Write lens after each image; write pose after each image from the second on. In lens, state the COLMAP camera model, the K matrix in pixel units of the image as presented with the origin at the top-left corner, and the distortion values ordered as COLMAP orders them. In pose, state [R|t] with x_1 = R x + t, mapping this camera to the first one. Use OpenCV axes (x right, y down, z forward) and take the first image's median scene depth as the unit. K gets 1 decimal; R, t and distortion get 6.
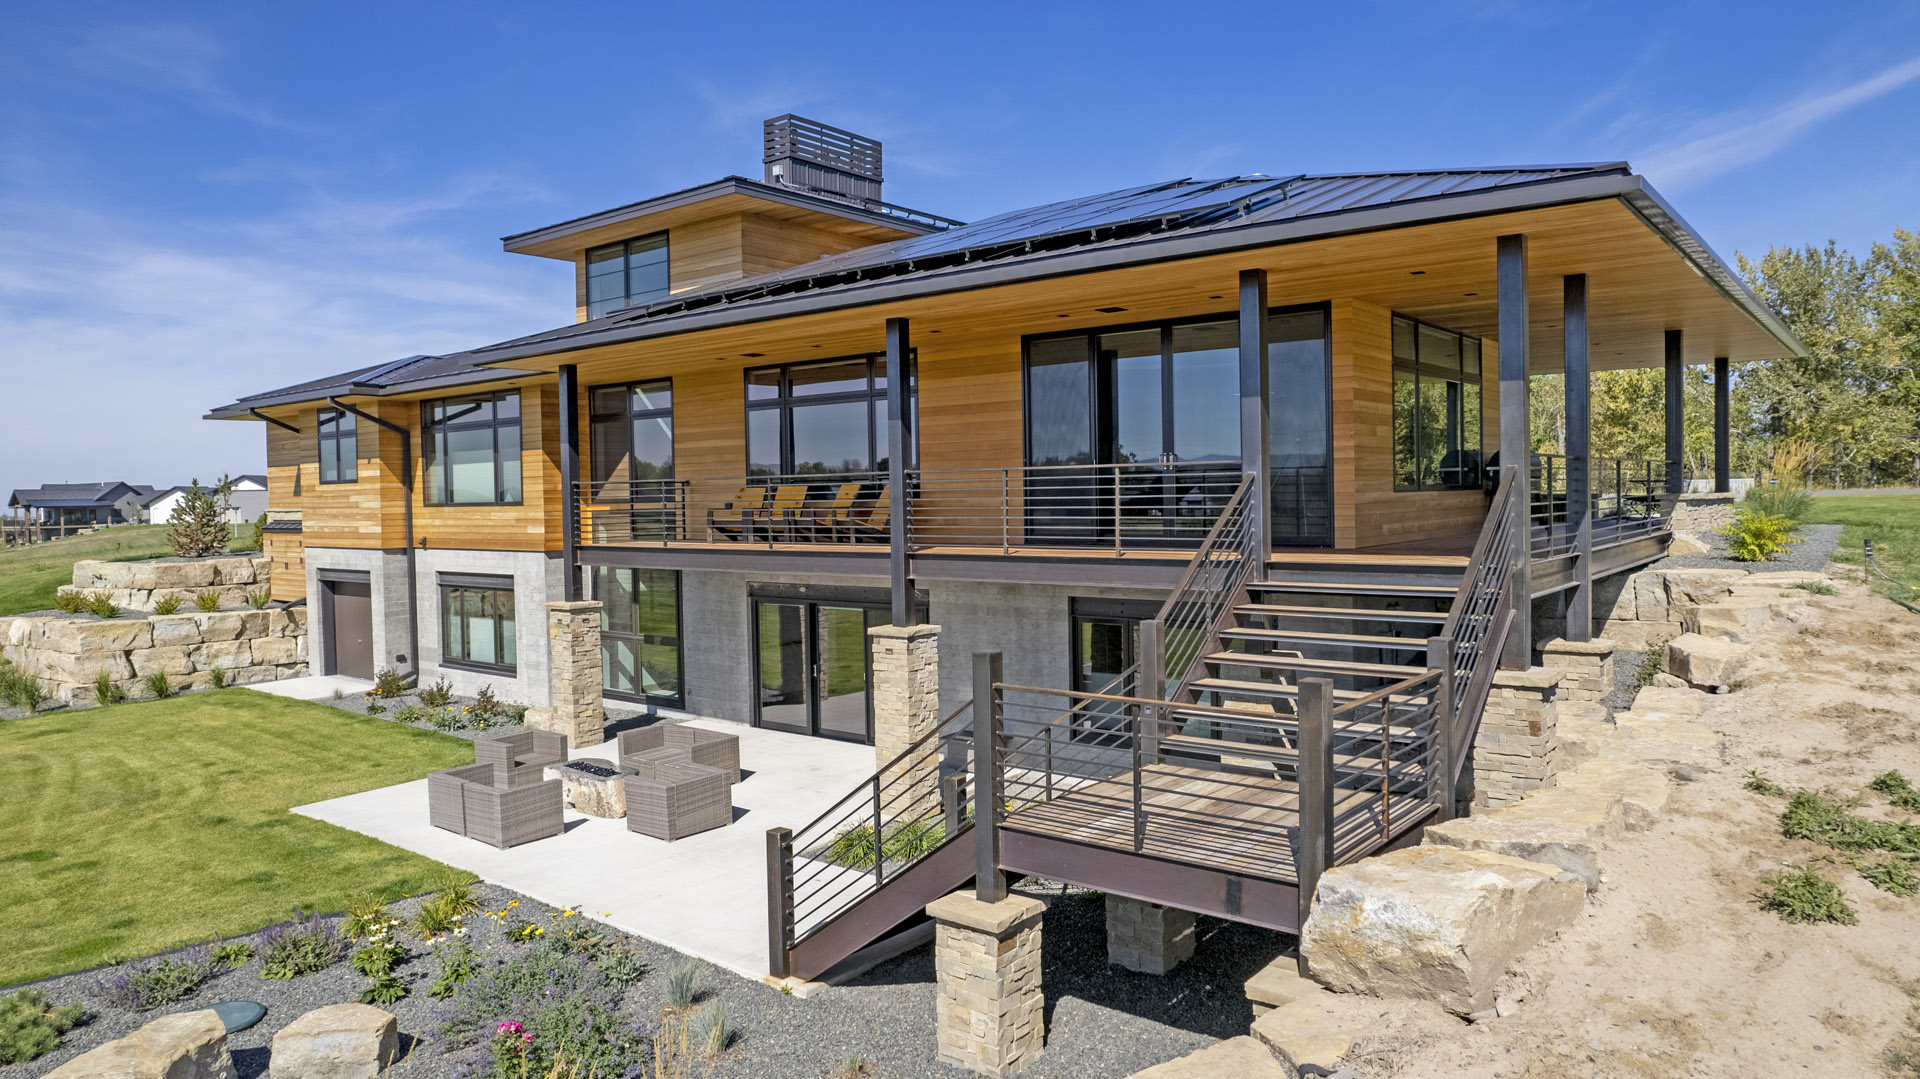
lens RADIAL K [[1231.4, 0, 960.0], [0, 1231.4, 539.5], [0, 0, 1]] dist [-0.073485, 0.069009]
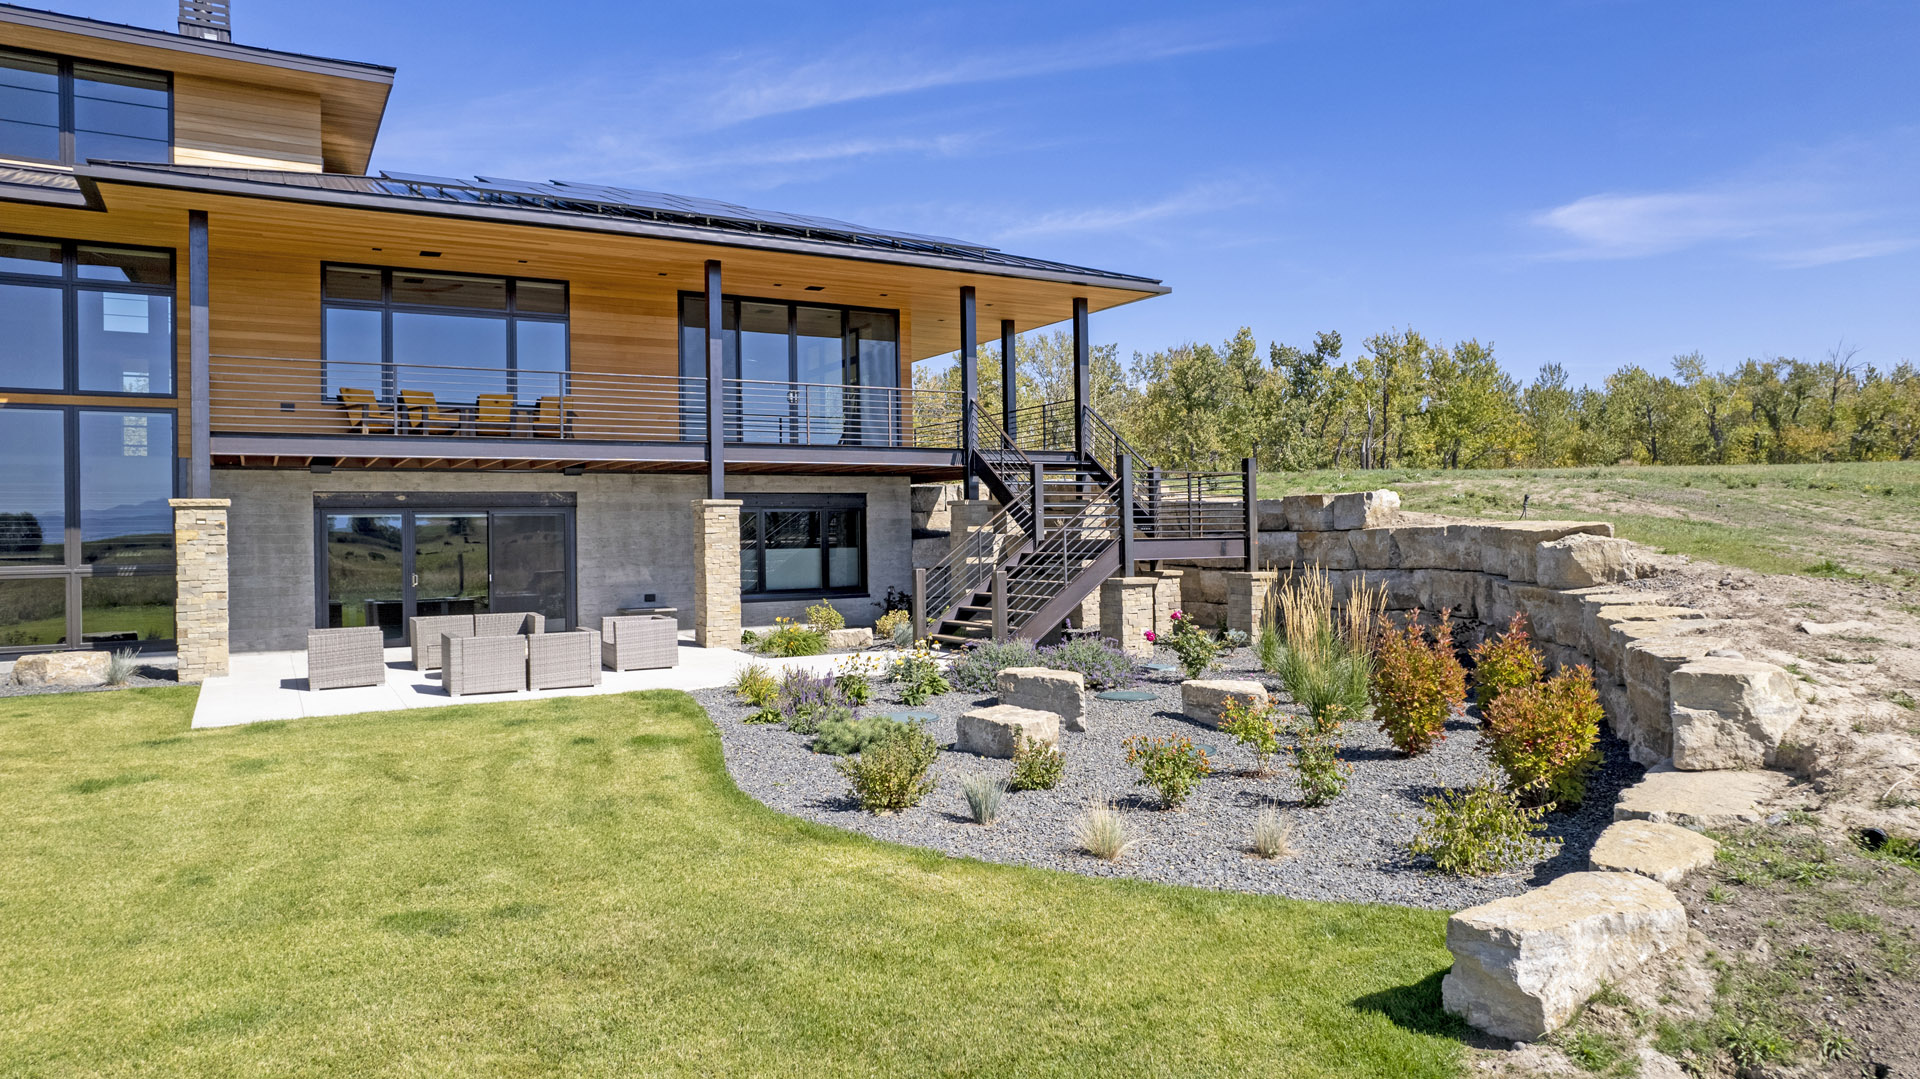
lens RADIAL K [[1231.4, 0, 960.0], [0, 1231.4, 539.5], [0, 0, 1]] dist [-0.073485, 0.069009]
pose [[0.368938, -0.004775, 0.929442, -0.735187], [0.031926, 0.999462, -0.007537, 0.080757], [-0.928905, 0.032454, 0.368892, 0.185720]]
